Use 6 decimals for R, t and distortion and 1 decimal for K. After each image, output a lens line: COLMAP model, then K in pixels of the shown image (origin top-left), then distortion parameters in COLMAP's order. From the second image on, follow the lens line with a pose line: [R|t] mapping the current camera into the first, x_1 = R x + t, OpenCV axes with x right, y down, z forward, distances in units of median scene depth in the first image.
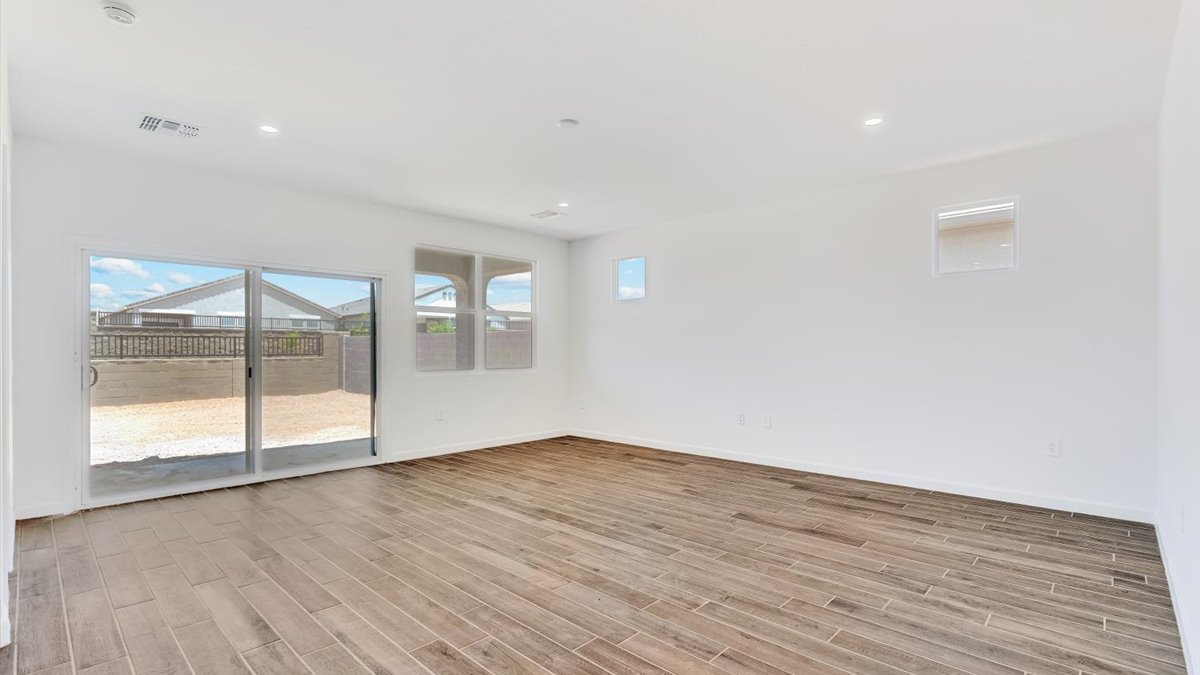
lens RADIAL K [[546.4, 0, 600.0], [0, 546.4, 337.5], [0, 0, 1]] dist [0.001312, 0.000108]
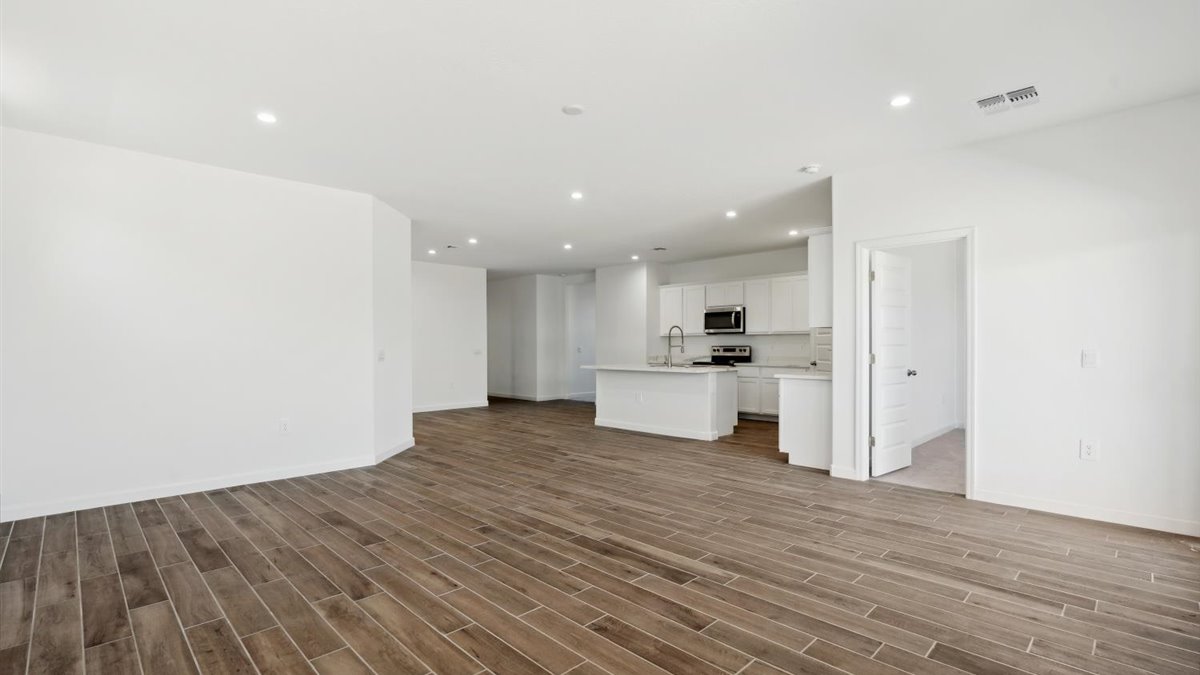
lens RADIAL K [[554.2, 0, 600.0], [0, 554.2, 337.5], [0, 0, 1]] dist [0.000632, 0.000290]
pose [[-0.999181, 0.006567, 0.039922, -0.147084], [0.005123, 0.999332, -0.036173, 0.046000], [-0.040133, -0.035939, -0.998548, 2.046672]]
